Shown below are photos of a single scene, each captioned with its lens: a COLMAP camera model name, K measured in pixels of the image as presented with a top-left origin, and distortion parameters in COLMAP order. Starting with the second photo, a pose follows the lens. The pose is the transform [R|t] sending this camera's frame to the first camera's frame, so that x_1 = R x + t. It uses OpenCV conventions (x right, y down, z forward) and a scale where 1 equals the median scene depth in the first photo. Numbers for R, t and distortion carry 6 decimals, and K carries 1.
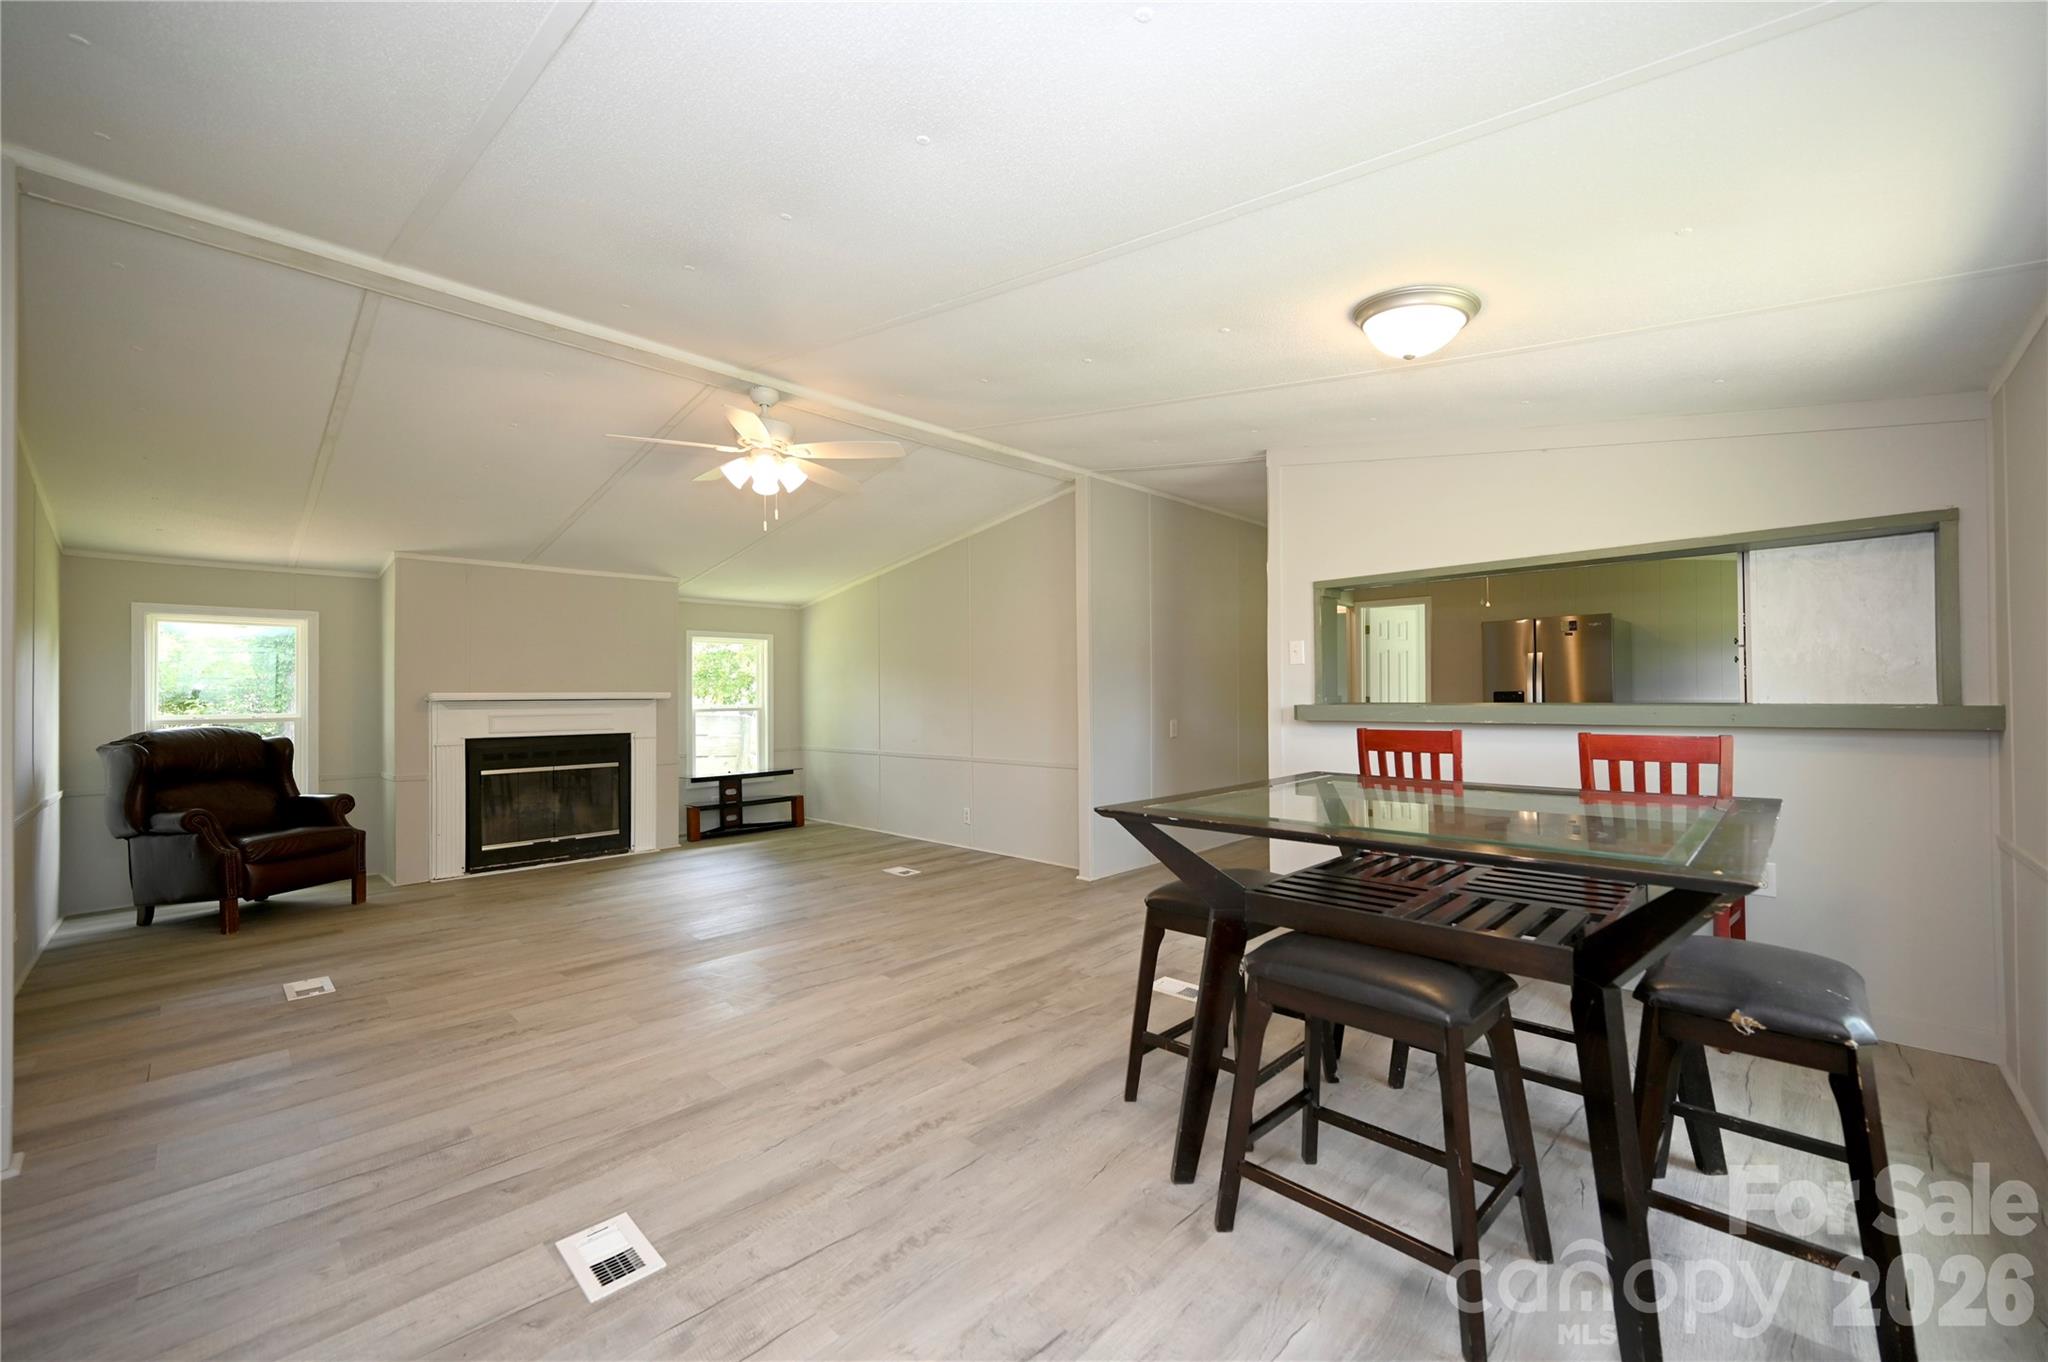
lens RADIAL K [[807.9, 0, 1033.1], [0, 807.9, 684.9], [0, 0, 1]] dist [-0.007848, 0.000060]
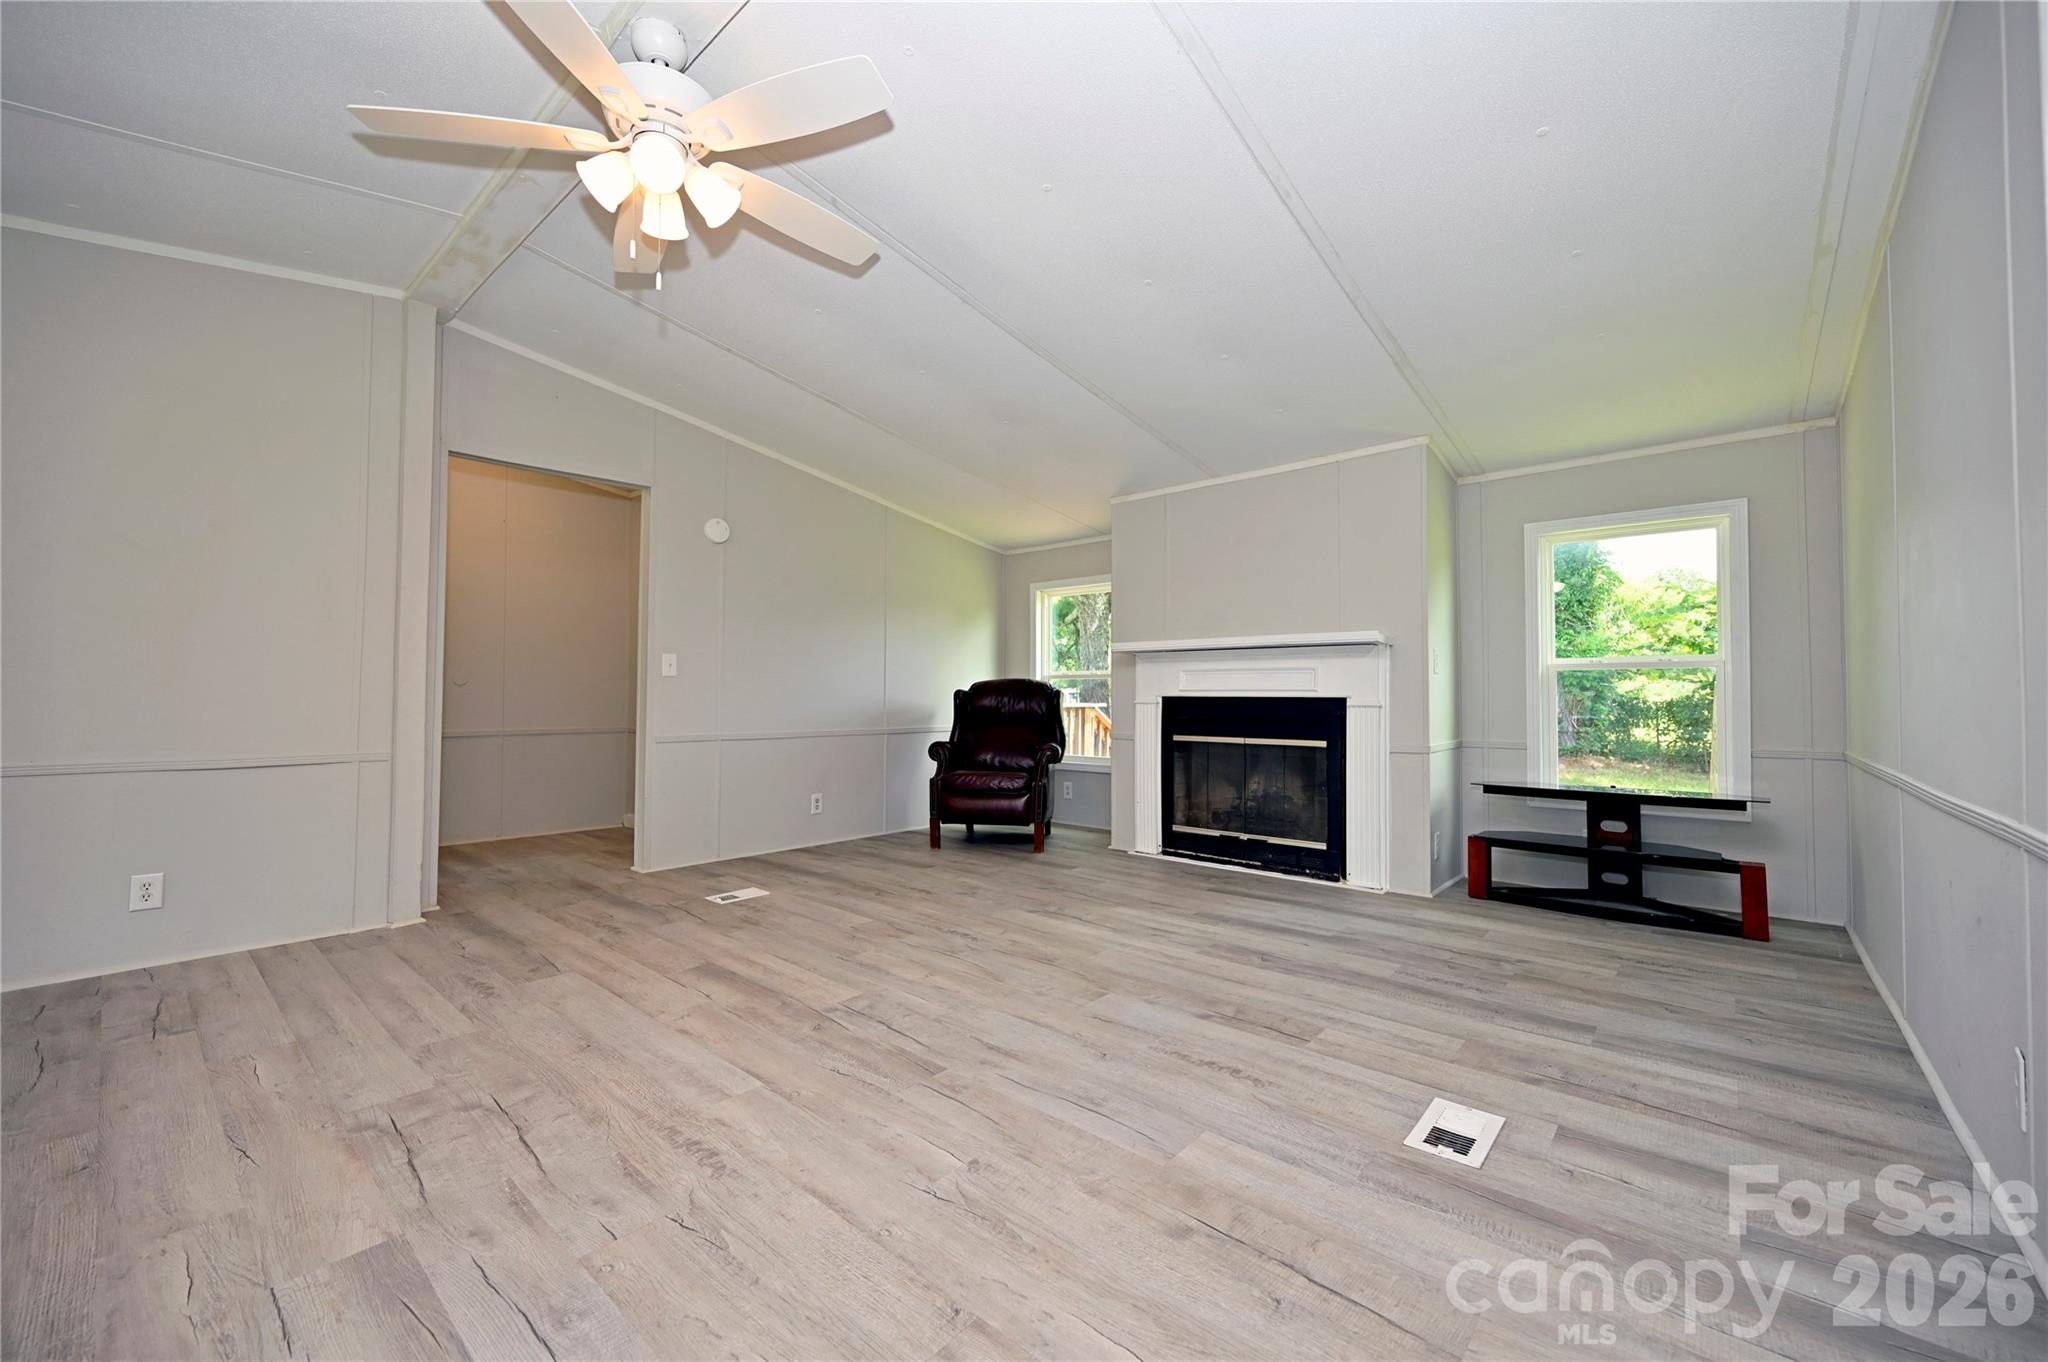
lens RADIAL K [[807.9, 0, 1031.5], [0, 807.9, 685.9], [0, 0, 1]] dist [-0.007848, 0.000060]
pose [[0.064541, -0.005102, -0.997902, 0.139157], [0.007719, 0.999960, -0.004613, 0.058236], [0.997885, -0.007405, 0.064577, 0.801894]]
